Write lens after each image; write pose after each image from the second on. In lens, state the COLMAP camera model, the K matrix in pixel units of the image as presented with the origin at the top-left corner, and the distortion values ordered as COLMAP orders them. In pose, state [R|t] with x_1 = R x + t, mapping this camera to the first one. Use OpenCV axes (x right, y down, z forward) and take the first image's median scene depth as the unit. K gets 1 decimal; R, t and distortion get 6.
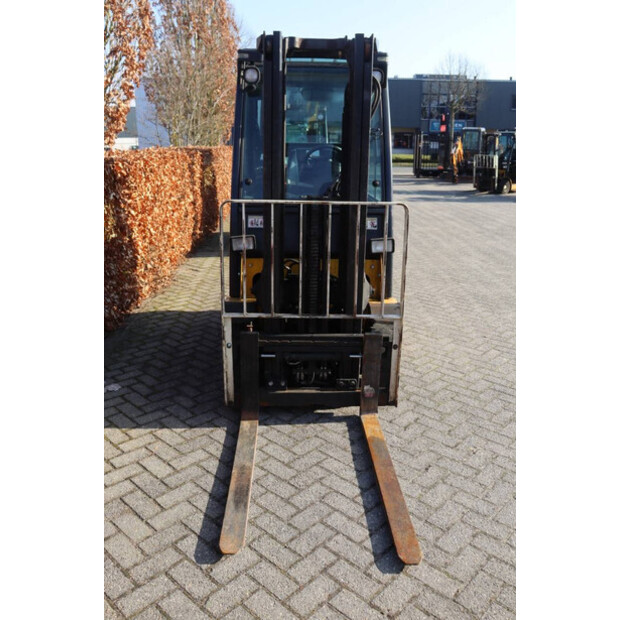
lens RADIAL K [[570.9, 0, 311.1], [0, 570.9, 308.6], [0, 0, 1]] dist [-0.013092, 0.000000]
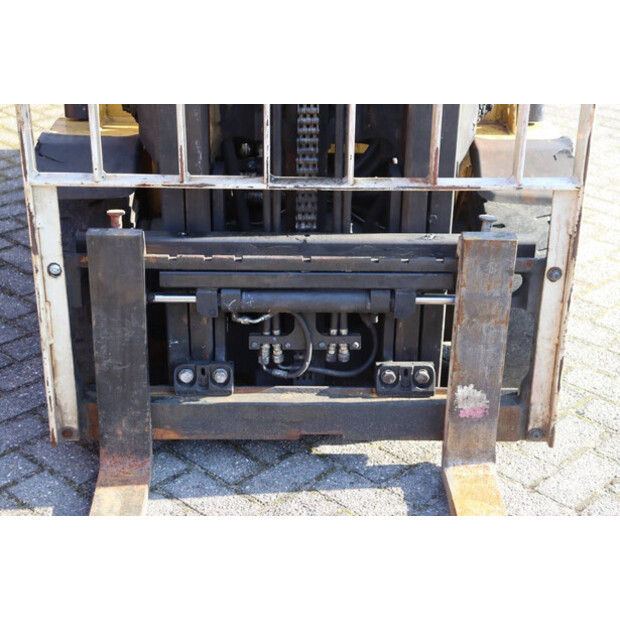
lens RADIAL K [[1112.6, 0, 295.1], [0, 1112.6, 287.4], [0, 0, 1]] dist [0.265801, 0.000000]
pose [[0.999332, 0.005091, -0.036190, 0.020315], [-0.000277, 0.991276, 0.131802, -0.011695], [0.036545, -0.131704, 0.990615, 0.340909]]
